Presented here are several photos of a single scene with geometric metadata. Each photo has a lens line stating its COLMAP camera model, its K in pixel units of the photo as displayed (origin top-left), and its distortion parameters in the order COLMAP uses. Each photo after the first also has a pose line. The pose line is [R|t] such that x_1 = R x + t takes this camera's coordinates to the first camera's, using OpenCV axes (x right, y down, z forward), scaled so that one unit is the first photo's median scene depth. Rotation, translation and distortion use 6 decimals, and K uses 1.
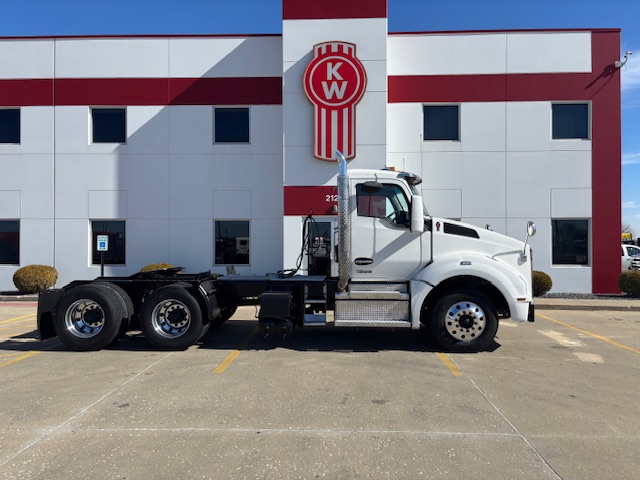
lens RADIAL K [[471.5, 0, 323.9], [0, 471.5, 240.0], [0, 0, 1]] dist [0.053172, -0.052942]
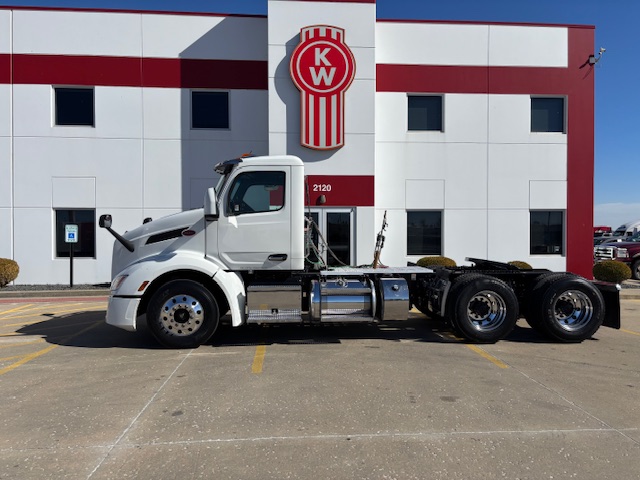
lens RADIAL K [[471.8, 0, 317.6], [0, 471.8, 238.8], [0, 0, 1]] dist [0.054606, -0.051400]
pose [[0.994505, -0.001937, 0.104668, -0.090175], [0.000322, 0.999881, 0.015438, 0.001371], [-0.104685, -0.015319, 0.994387, 0.030410]]
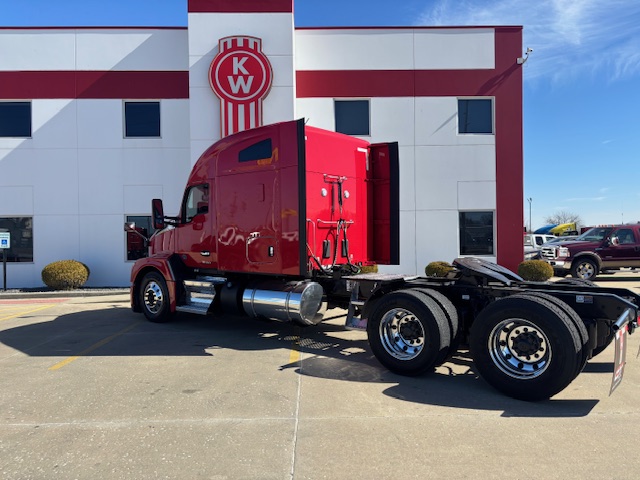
lens RADIAL K [[470.8, 0, 319.6], [0, 470.8, 238.3], [0, 0, 1]] dist [0.056373, -0.056011]
pose [[0.998190, -0.013713, 0.058563, 0.125569], [0.013141, 0.999862, 0.010142, 0.000920], [-0.058694, -0.009354, 0.998232, -0.013113]]
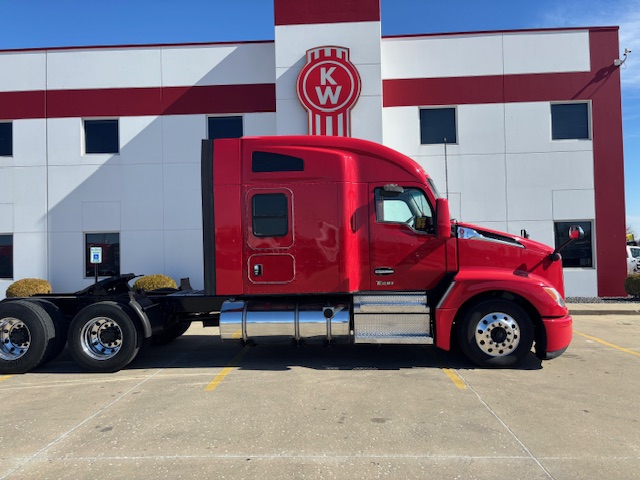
lens RADIAL K [[470.6, 0, 318.6], [0, 470.6, 240.1], [0, 0, 1]] dist [0.056941, -0.058584]
pose [[0.999747, -0.020324, -0.009688, 0.005108], [0.020178, 0.999685, -0.014897, -0.001260], [0.009988, 0.014697, 0.999842, 0.022010]]
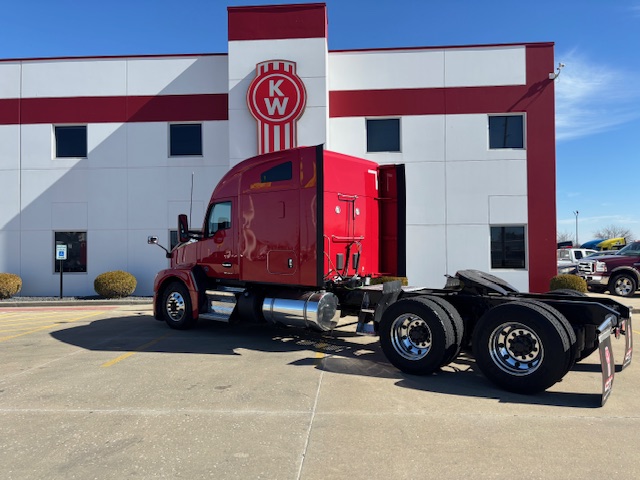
lens RADIAL K [[471.2, 0, 320.1], [0, 471.2, 241.5], [0, 0, 1]] dist [0.053512, -0.052516]
pose [[0.999693, -0.009487, -0.022901, 0.141551], [0.009210, 0.999883, -0.012189, 0.000855], [0.023014, 0.011974, 0.999663, -0.053143]]
